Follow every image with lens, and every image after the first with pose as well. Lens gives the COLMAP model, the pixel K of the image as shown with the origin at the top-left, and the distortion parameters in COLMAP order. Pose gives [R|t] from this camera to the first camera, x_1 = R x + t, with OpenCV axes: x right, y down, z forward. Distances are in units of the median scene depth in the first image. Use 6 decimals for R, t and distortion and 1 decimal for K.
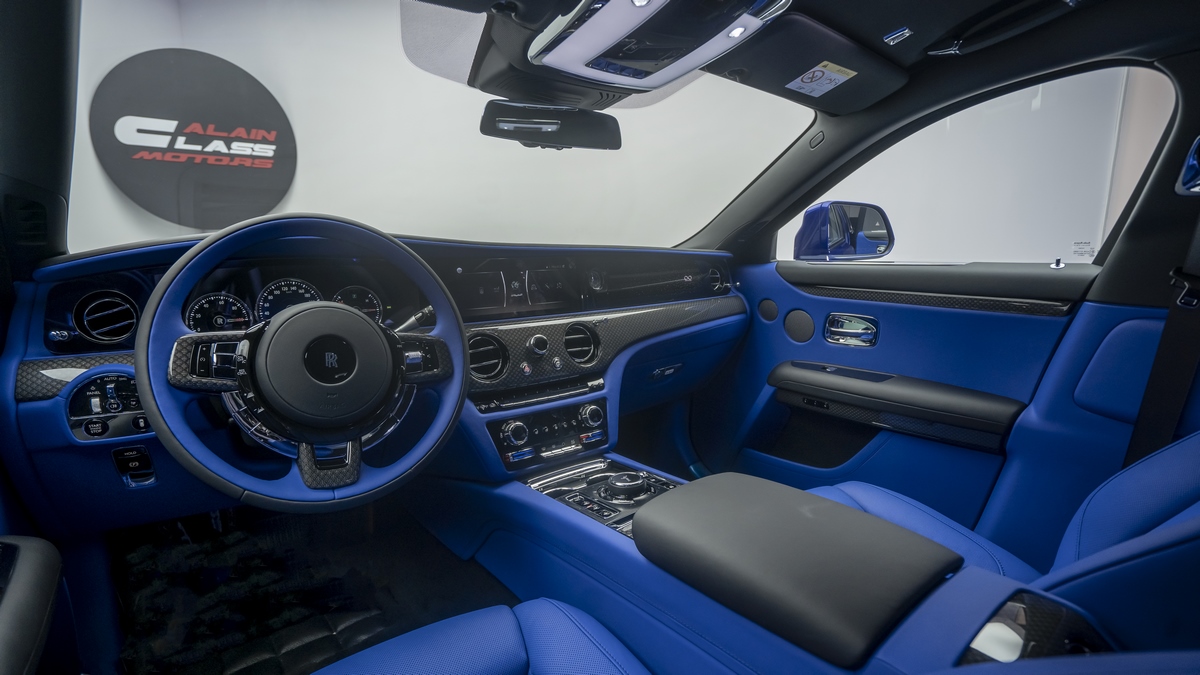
lens RADIAL K [[588.9, 0, 600.0], [0, 588.9, 337.5], [0, 0, 1]] dist [-0.026007, 0.000577]
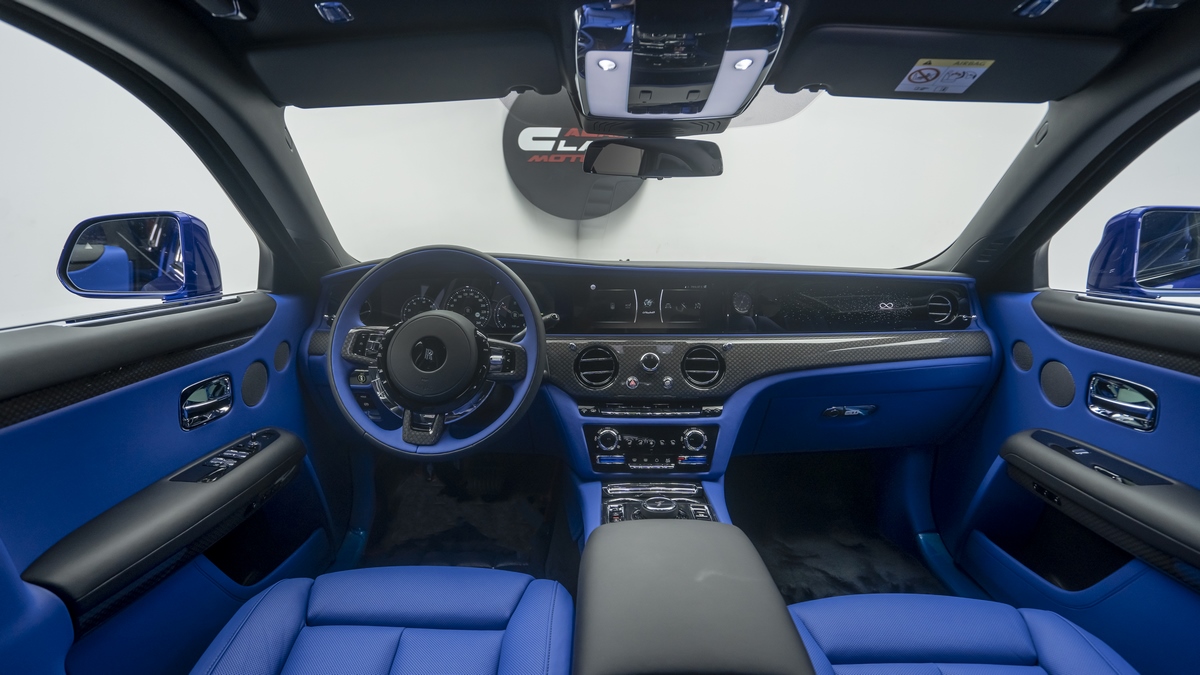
lens RADIAL K [[670.6, 0, 600.0], [0, 670.6, 337.5], [0, 0, 1]] dist [-0.018025, -0.000236]
pose [[0.764371, 0.116813, -0.634107, 0.555933], [-0.101618, 0.992986, 0.060430, -0.090353], [0.636718, 0.018246, 0.770880, 0.019183]]
